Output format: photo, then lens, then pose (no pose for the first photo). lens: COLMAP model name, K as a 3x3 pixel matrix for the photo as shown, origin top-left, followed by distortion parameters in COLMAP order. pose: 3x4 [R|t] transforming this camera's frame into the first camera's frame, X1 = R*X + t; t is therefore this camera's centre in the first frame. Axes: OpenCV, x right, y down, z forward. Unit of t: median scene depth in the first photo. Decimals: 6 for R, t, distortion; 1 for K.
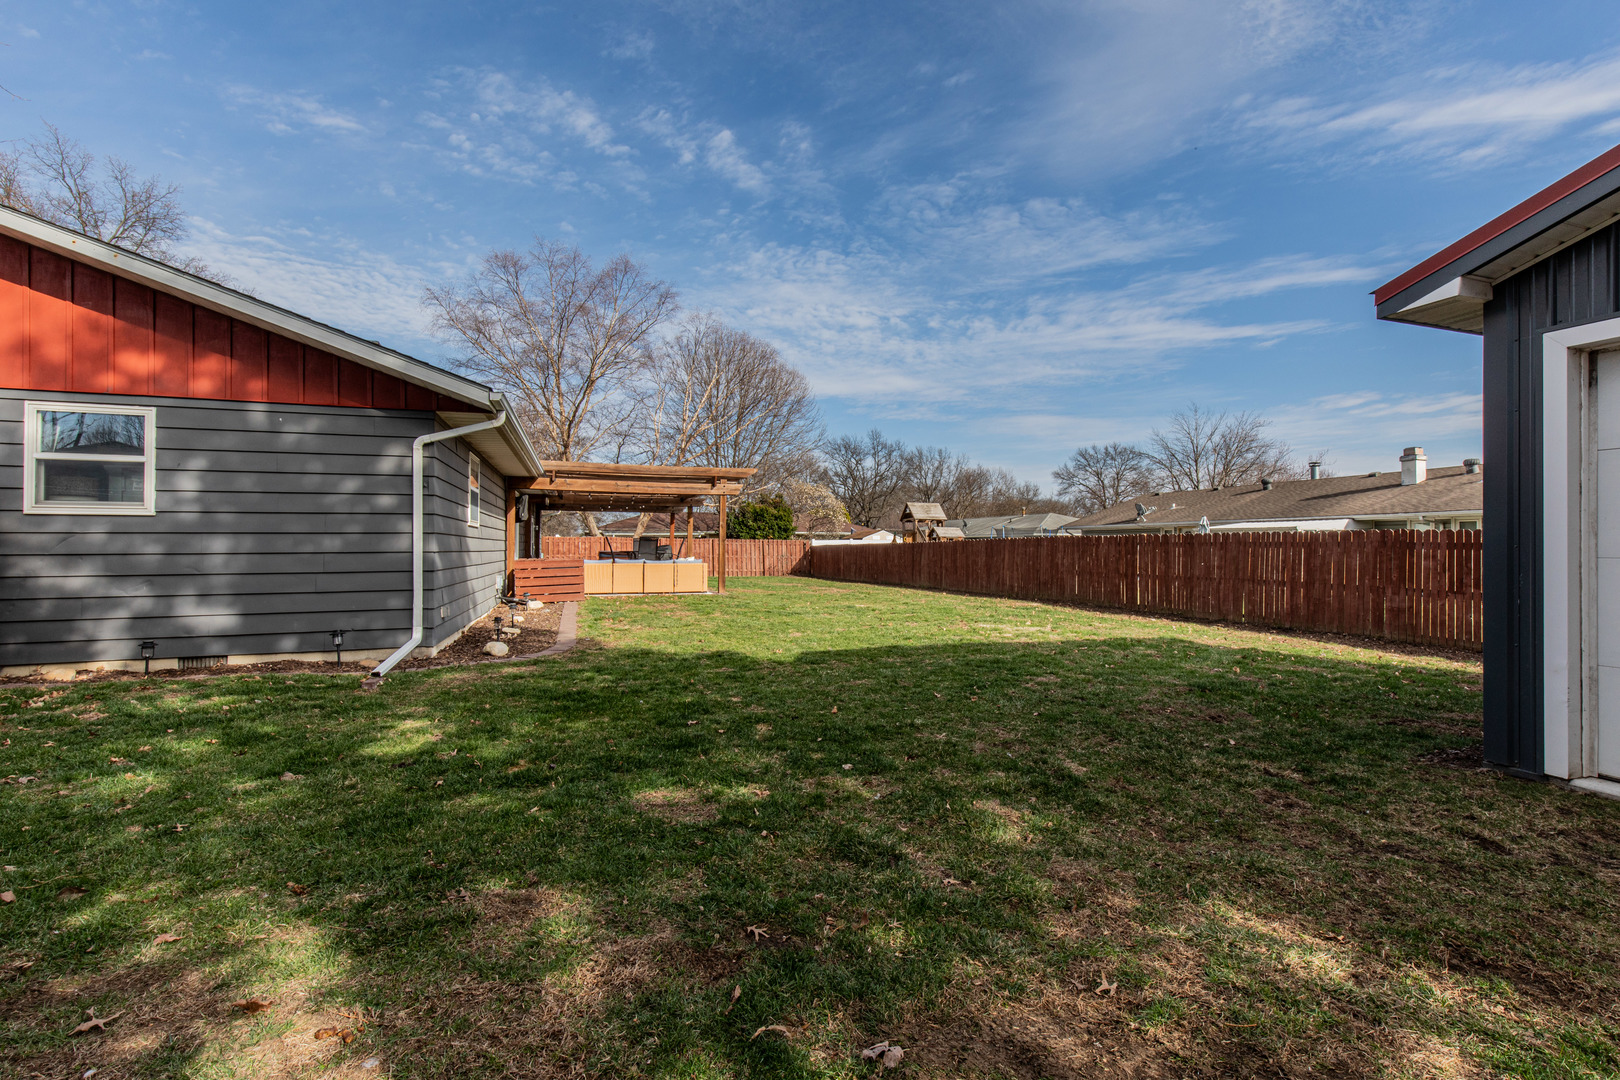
lens RADIAL K [[724.4, 0, 817.8], [0, 724.4, 543.2], [0, 0, 1]] dist [0.006719, -0.000196]
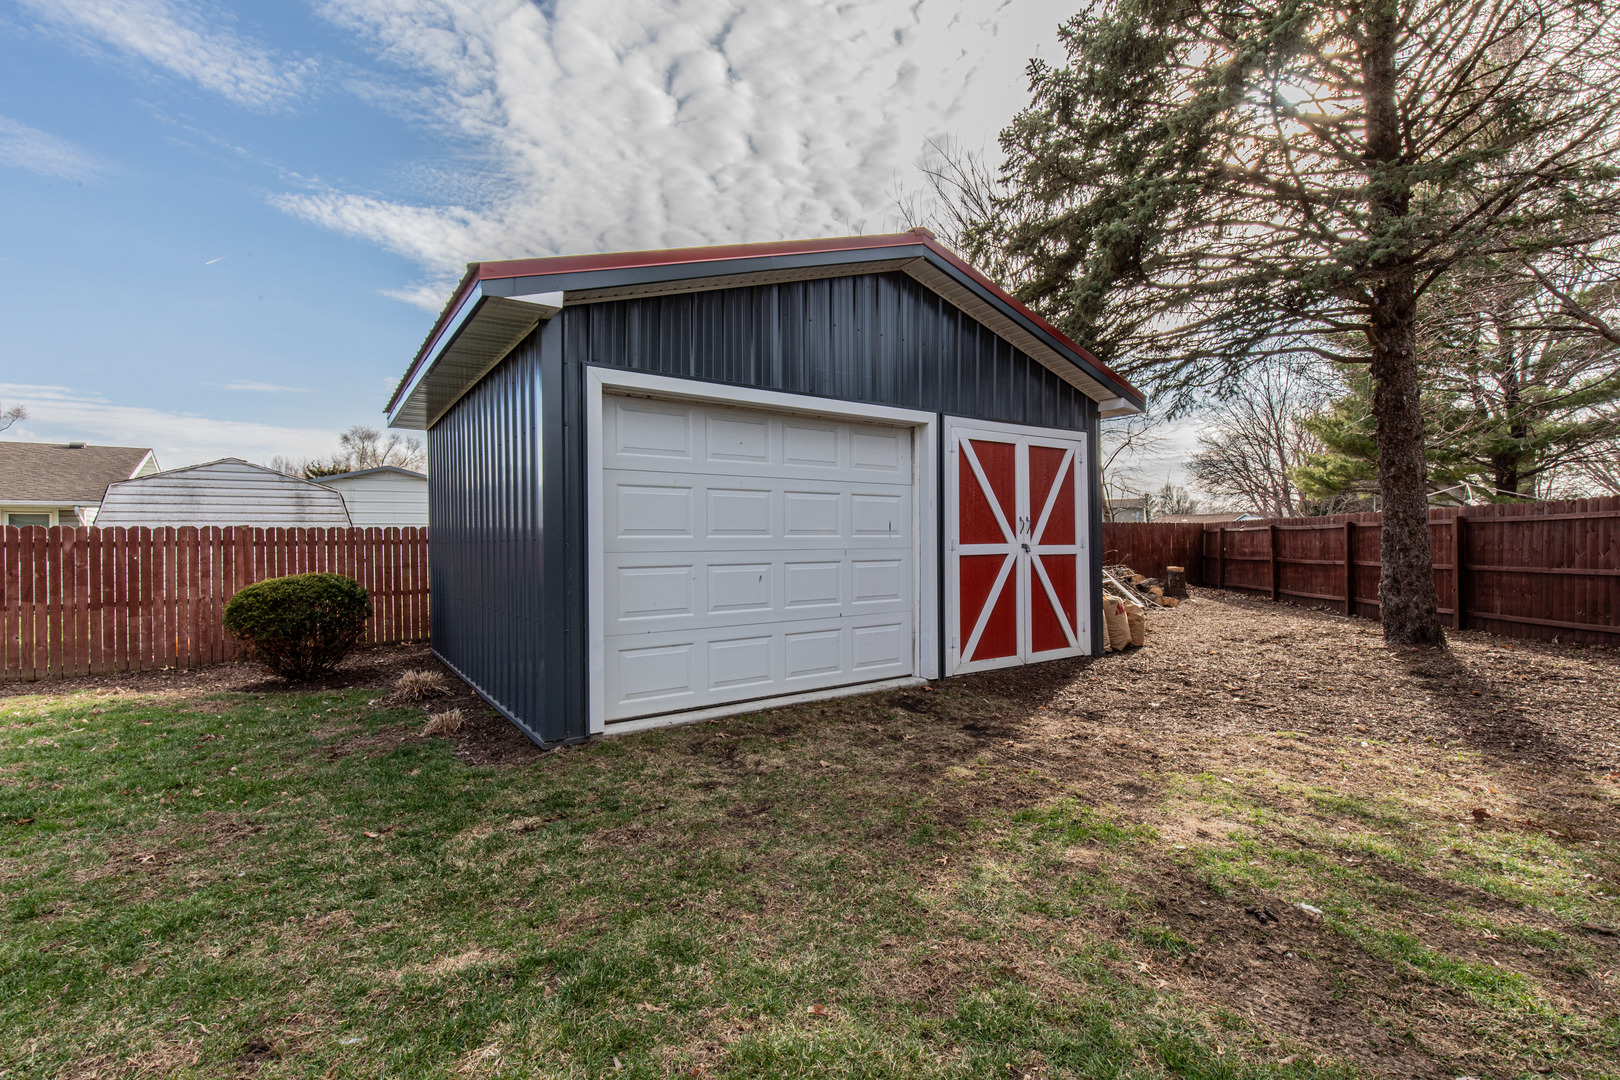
lens RADIAL K [[724.4, 0, 820.1], [0, 724.4, 545.8], [0, 0, 1]] dist [0.006719, -0.000196]
pose [[-0.295950, -0.001566, 0.955202, -0.252896], [0.001825, 0.999996, 0.002204, 0.005294], [-0.955202, 0.002395, -0.295946, 0.999579]]
